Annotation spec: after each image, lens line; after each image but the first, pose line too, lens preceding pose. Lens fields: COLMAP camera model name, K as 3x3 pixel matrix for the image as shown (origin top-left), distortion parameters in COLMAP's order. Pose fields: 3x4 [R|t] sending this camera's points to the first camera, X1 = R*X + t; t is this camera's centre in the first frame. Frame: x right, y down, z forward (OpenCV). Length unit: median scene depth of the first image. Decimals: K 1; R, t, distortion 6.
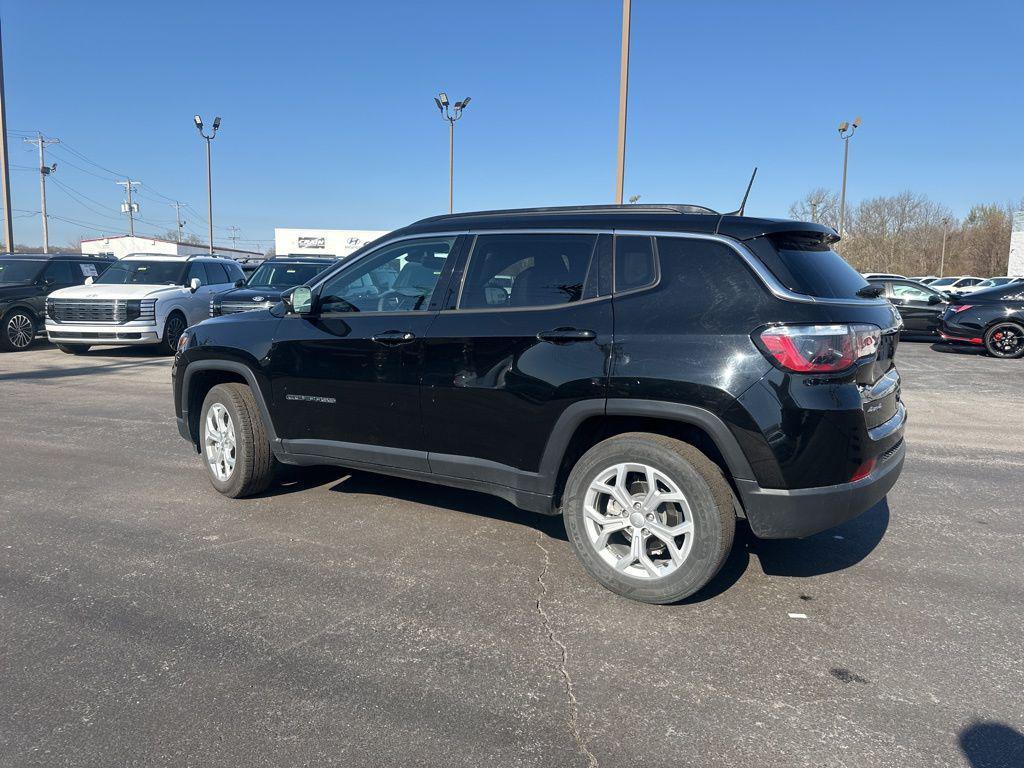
lens RADIAL K [[722.1, 0, 509.0], [0, 722.1, 383.8], [0, 0, 1]] dist [0.049612, -0.038059]
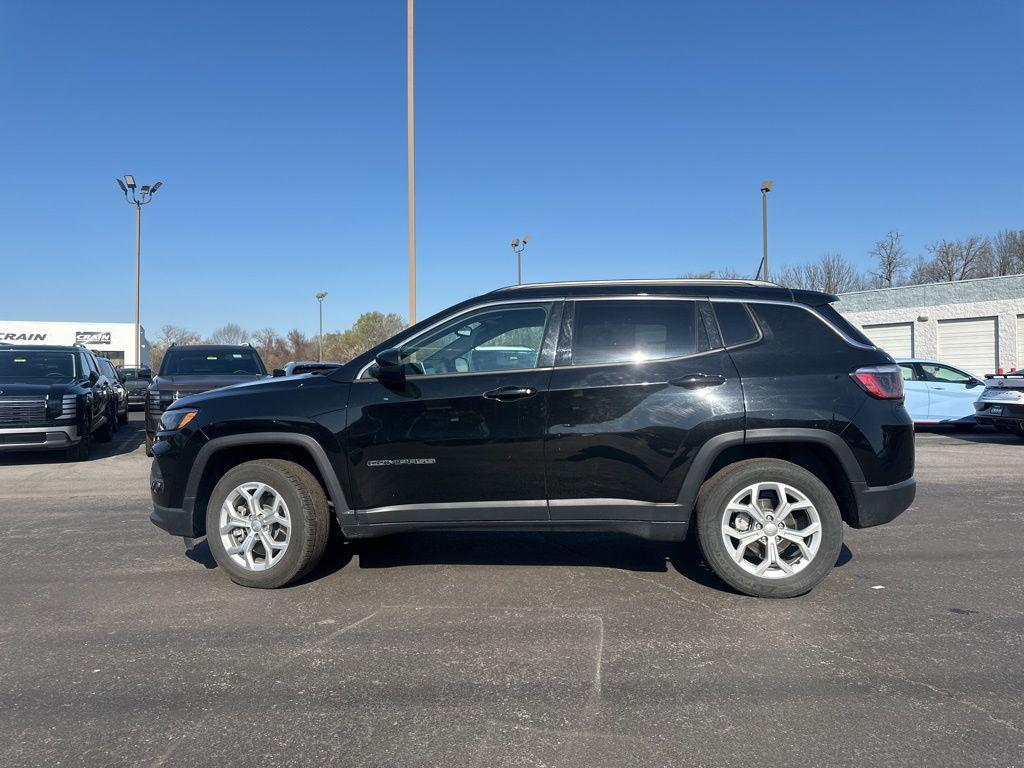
lens RADIAL K [[732.3, 0, 509.8], [0, 732.3, 375.4], [0, 0, 1]] dist [0.048307, -0.056293]
pose [[0.895420, -0.014026, 0.445000, -0.736537], [0.079134, 0.988603, -0.128072, 0.054110], [-0.438132, 0.149893, 0.886325, 0.055165]]
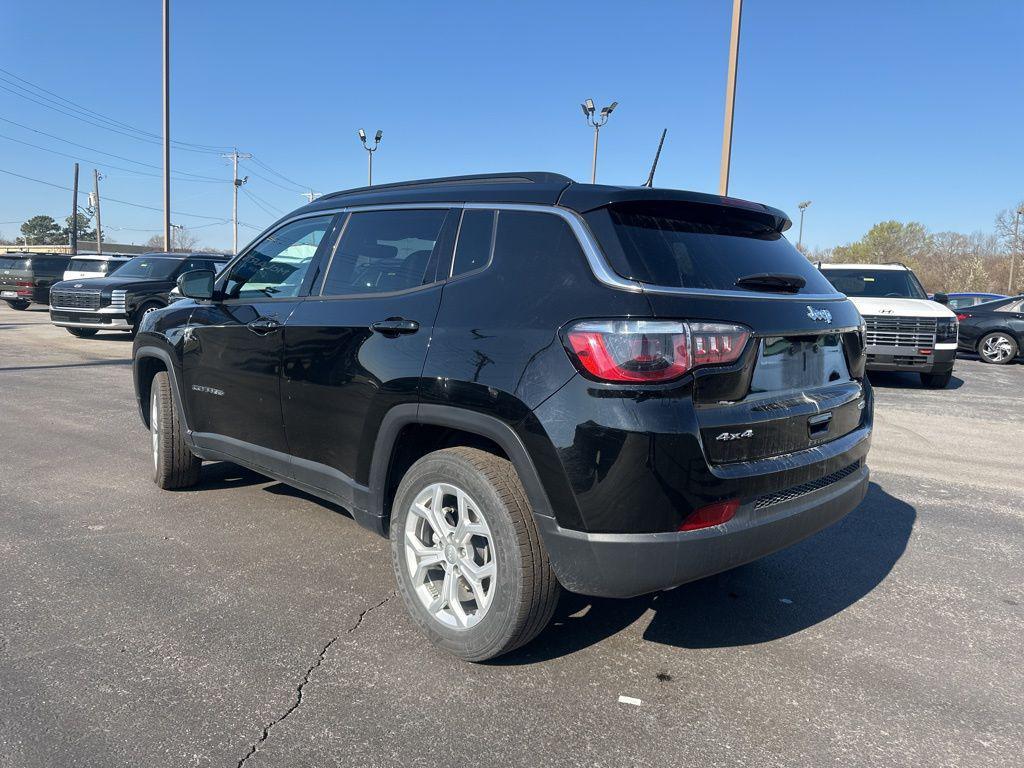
lens RADIAL K [[722.1, 0, 516.1], [0, 722.1, 383.6], [0, 0, 1]] dist [0.049612, -0.038059]
pose [[0.975540, 0.051089, -0.213803, 0.400632], [-0.054120, 0.998500, -0.008345, -0.001278], [0.213056, 0.019712, 0.976841, 0.207060]]
